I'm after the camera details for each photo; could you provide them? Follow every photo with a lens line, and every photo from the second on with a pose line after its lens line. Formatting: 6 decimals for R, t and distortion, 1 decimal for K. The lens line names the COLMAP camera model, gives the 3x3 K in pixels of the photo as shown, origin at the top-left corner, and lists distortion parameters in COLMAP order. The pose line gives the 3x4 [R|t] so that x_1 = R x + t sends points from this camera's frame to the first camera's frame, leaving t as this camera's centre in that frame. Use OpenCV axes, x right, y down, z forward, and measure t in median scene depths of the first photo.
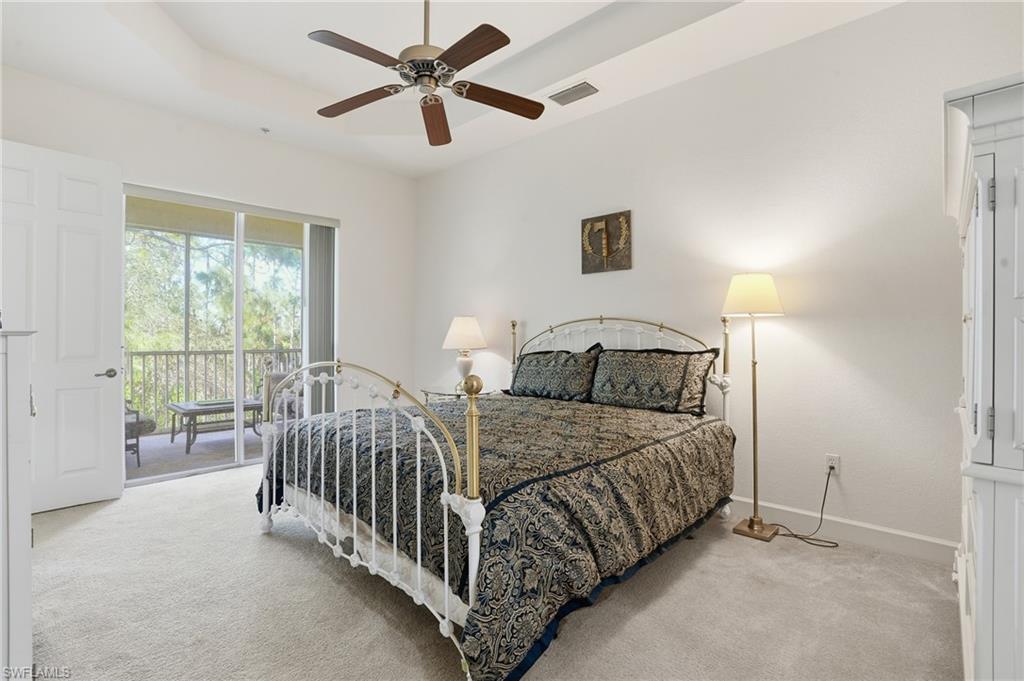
lens RADIAL K [[479.7, 0, 507.9], [0, 479.7, 338.7], [0, 0, 1]] dist [-0.000883, -0.000021]
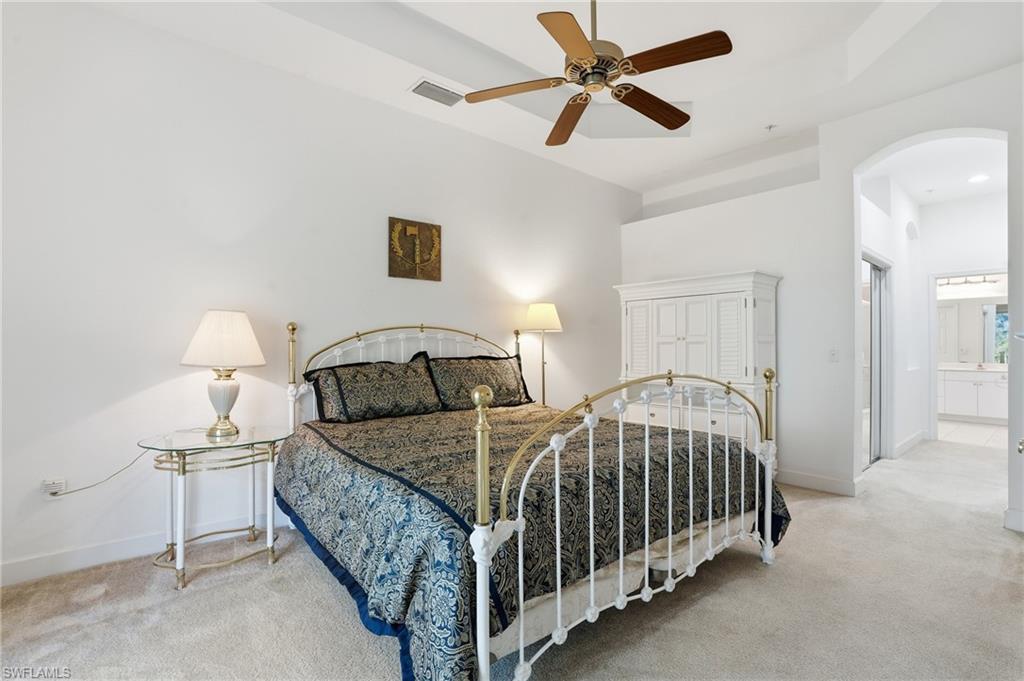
lens RADIAL K [[479.7, 0, 508.0], [0, 479.7, 342.9], [0, 0, 1]] dist [-0.000883, -0.000021]
pose [[0.173408, 0.005393, 0.984835, -0.745690], [0.005589, 0.999964, -0.006460, -0.001915], [-0.984834, 0.006625, 0.173371, 0.659685]]
